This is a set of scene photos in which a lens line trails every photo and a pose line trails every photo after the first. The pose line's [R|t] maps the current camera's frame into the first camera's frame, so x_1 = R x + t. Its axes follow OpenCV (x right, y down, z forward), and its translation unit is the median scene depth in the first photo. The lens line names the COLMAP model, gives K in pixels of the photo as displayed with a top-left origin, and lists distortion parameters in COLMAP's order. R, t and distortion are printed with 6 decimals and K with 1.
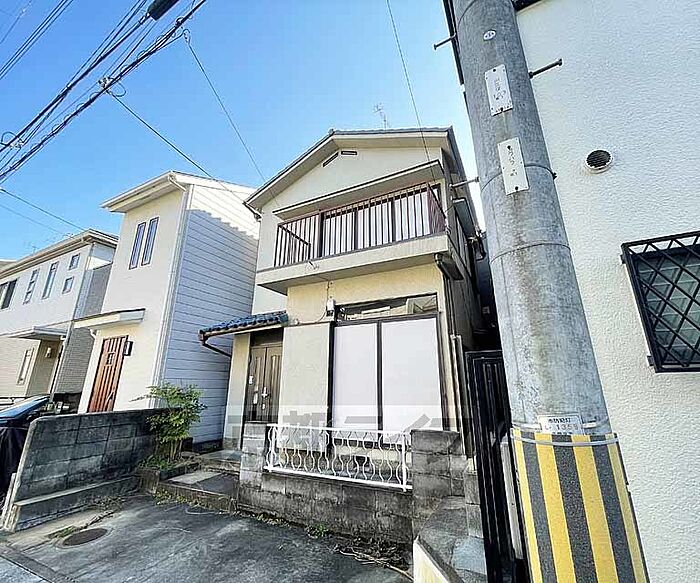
lens RADIAL K [[317.4, 0, 362.1], [0, 317.4, 291.9], [0, 0, 1]] dist [-0.003342, -0.000154]
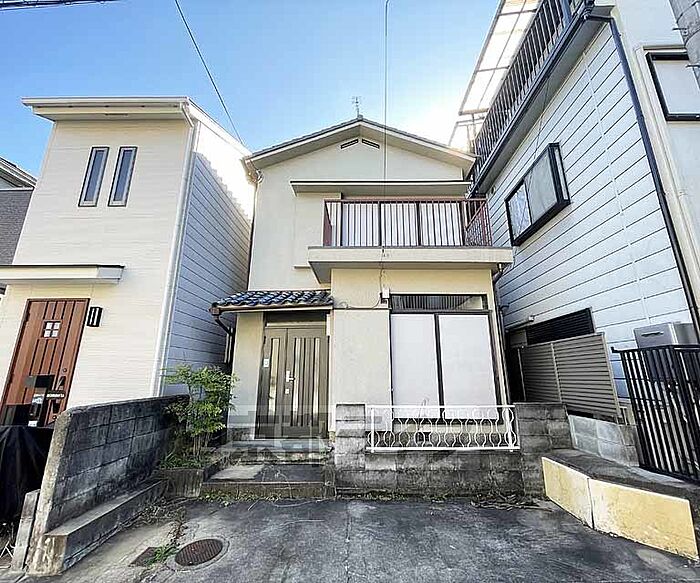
lens RADIAL K [[317.4, 0, 362.1], [0, 317.4, 291.9], [0, 0, 1]] dist [-0.003342, -0.000154]
pose [[0.894215, 0.118880, 0.431563, -0.702479], [-0.131614, 0.991301, -0.000358, 0.055917], [-0.427852, -0.056479, 0.902083, 0.109578]]
